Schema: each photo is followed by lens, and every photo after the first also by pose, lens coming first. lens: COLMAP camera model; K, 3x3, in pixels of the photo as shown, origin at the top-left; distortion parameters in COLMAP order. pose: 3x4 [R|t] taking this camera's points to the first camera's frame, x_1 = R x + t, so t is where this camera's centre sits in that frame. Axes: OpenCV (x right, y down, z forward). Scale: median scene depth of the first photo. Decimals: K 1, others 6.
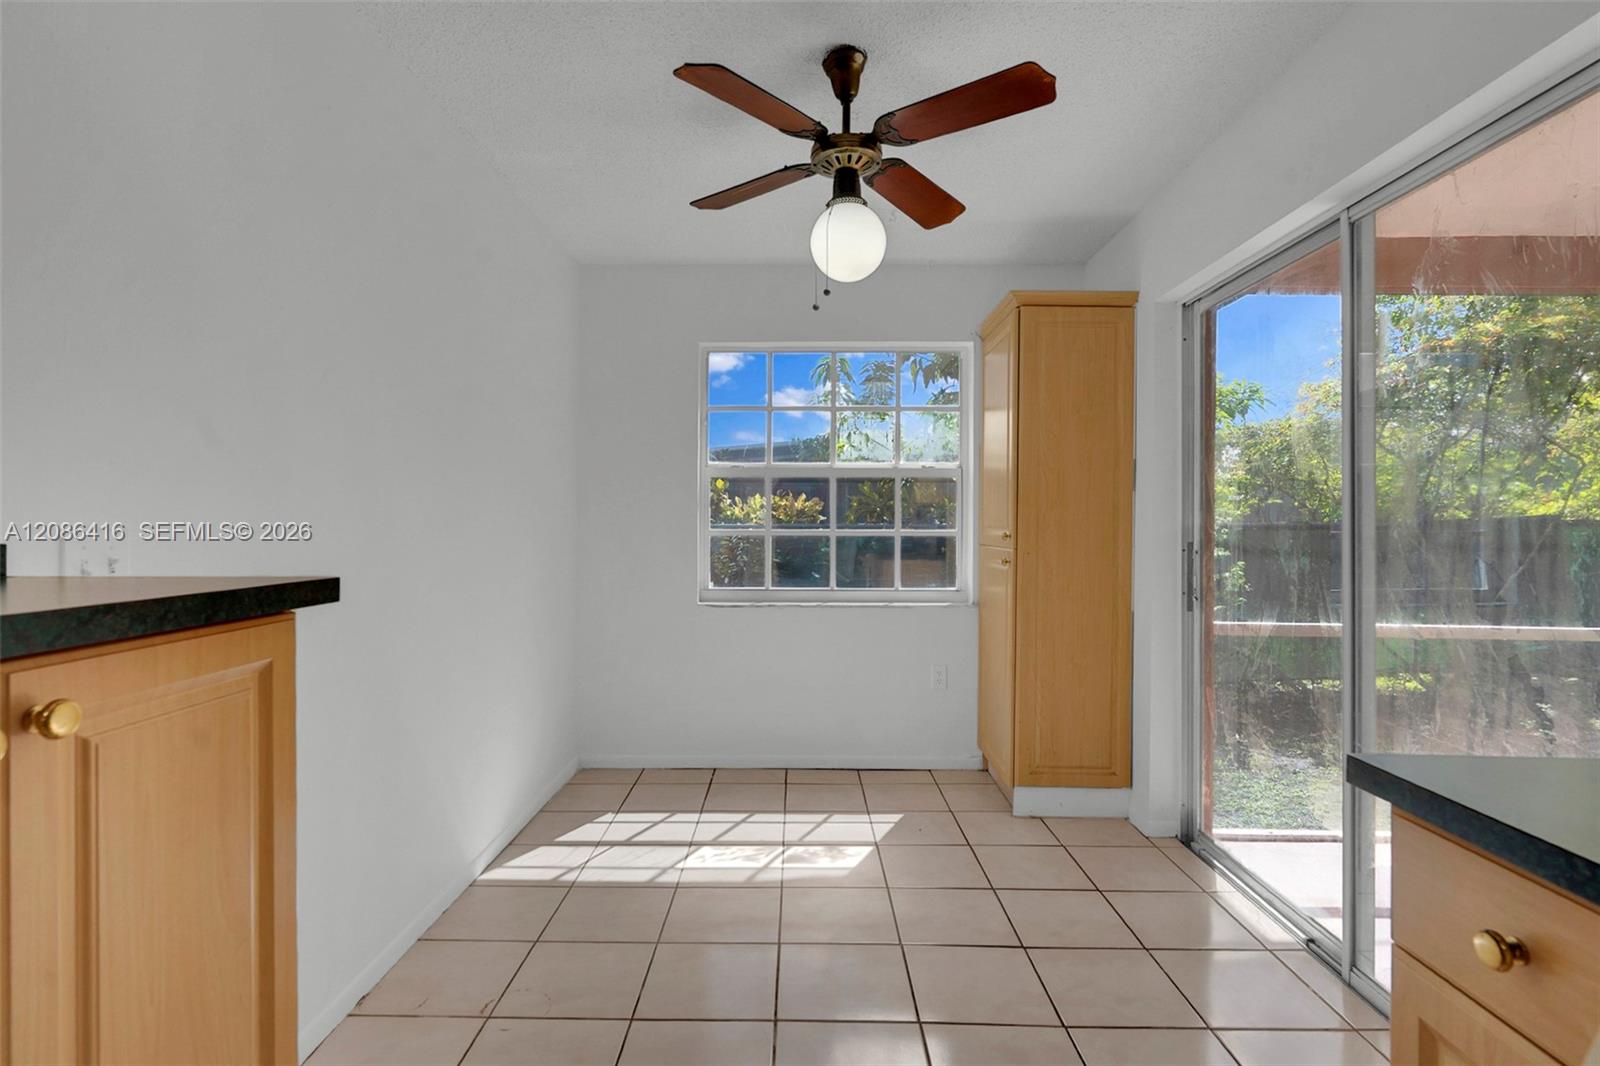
lens RADIAL K [[794.9, 0, 800.3], [0, 794.9, 518.6], [0, 0, 1]] dist [-0.006580, -0.000374]
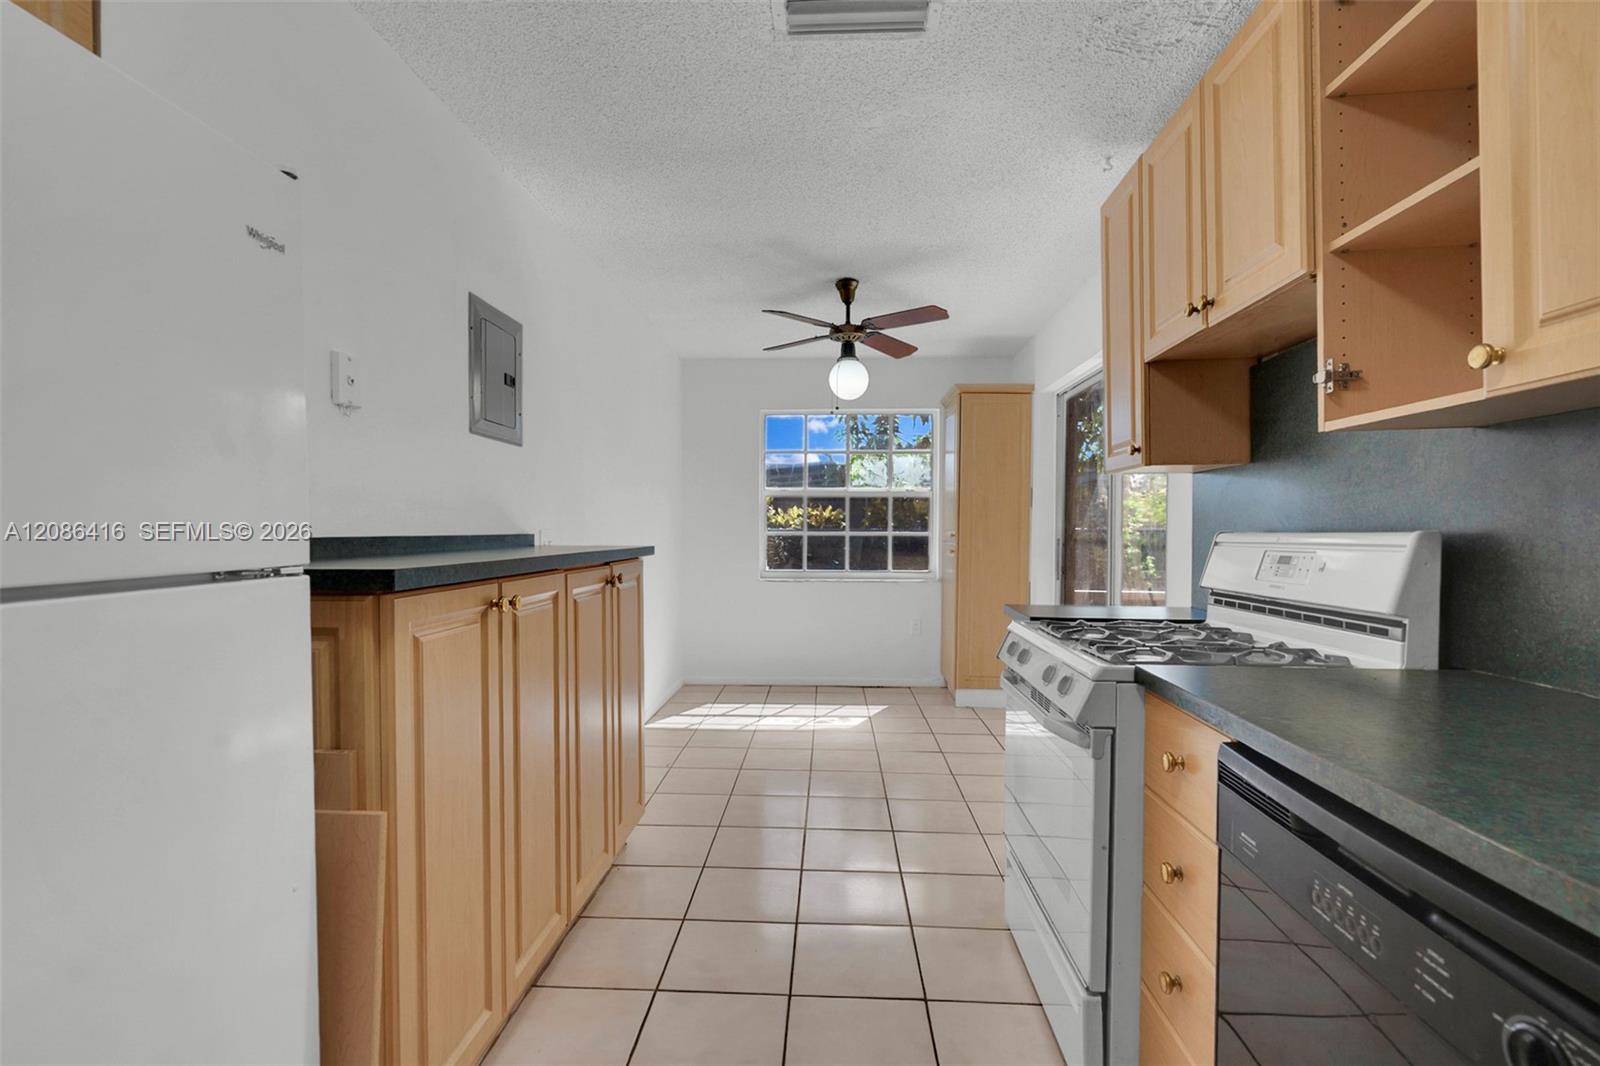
lens RADIAL K [[739.8, 0, 806.6], [0, 739.8, 539.6], [0, 0, 1]] dist [-0.004946, 0.001851]
pose [[0.999468, 0.001426, -0.032576, 0.009784], [-0.000763, 0.999792, 0.020374, -0.000162], [0.032599, -0.020339, 0.999262, -0.440162]]
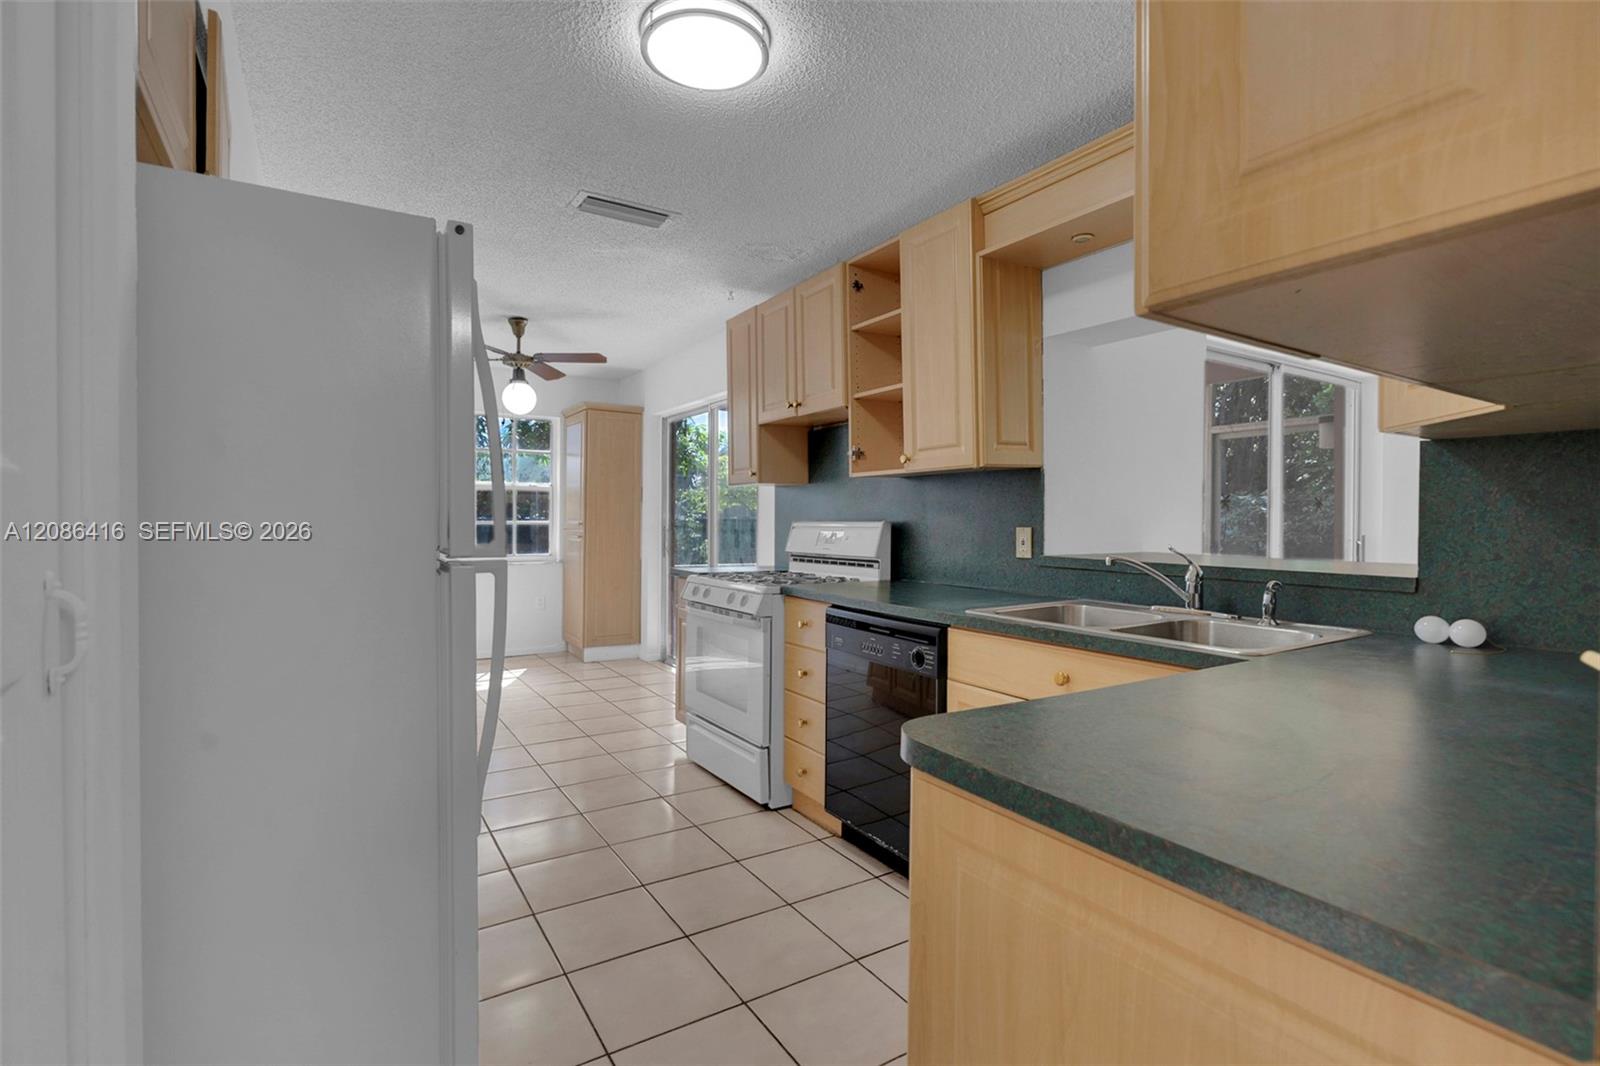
lens RADIAL K [[739.8, 0, 798.4], [0, 739.8, 521.6], [0, 0, 1]] dist [-0.004946, 0.001851]
pose [[0.841193, -0.001055, 0.540734, -0.241749], [-0.005241, 0.999935, 0.010105, -0.004507], [-0.540709, -0.011334, 0.841133, -0.727879]]
